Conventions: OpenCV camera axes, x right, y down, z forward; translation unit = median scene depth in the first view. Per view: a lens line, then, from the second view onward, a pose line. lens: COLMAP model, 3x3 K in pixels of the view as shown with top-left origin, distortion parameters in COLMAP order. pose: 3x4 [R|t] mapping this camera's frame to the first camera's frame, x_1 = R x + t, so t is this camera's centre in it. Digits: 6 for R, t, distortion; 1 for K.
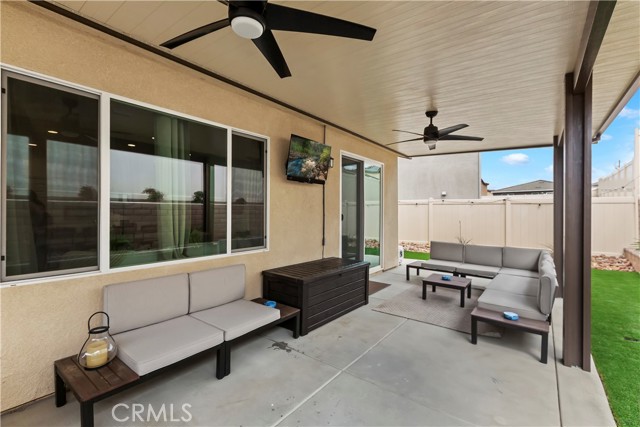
lens RADIAL K [[277.7, 0, 320.0], [0, 277.7, 213.5], [0, 0, 1]] dist [0.026270, 0.000179]
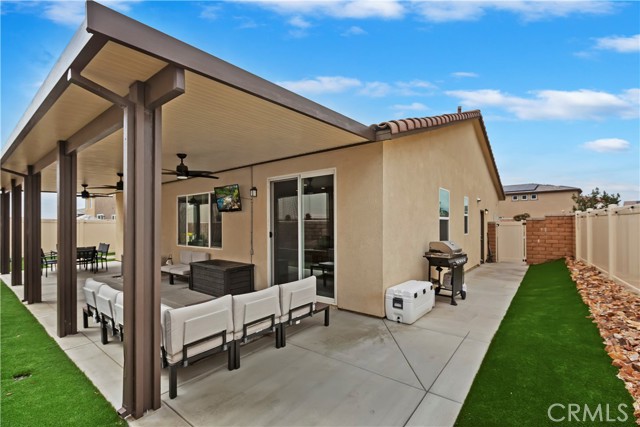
lens RADIAL K [[286.6, 0, 324.1], [0, 286.6, 222.0], [0, 0, 1]] dist [-0.003997, -0.000534]
pose [[0.014590, -0.007648, -0.999864, 1.965433], [-0.007217, 0.999944, -0.007754, -0.049779], [0.999868, 0.007329, 0.014534, 1.838675]]
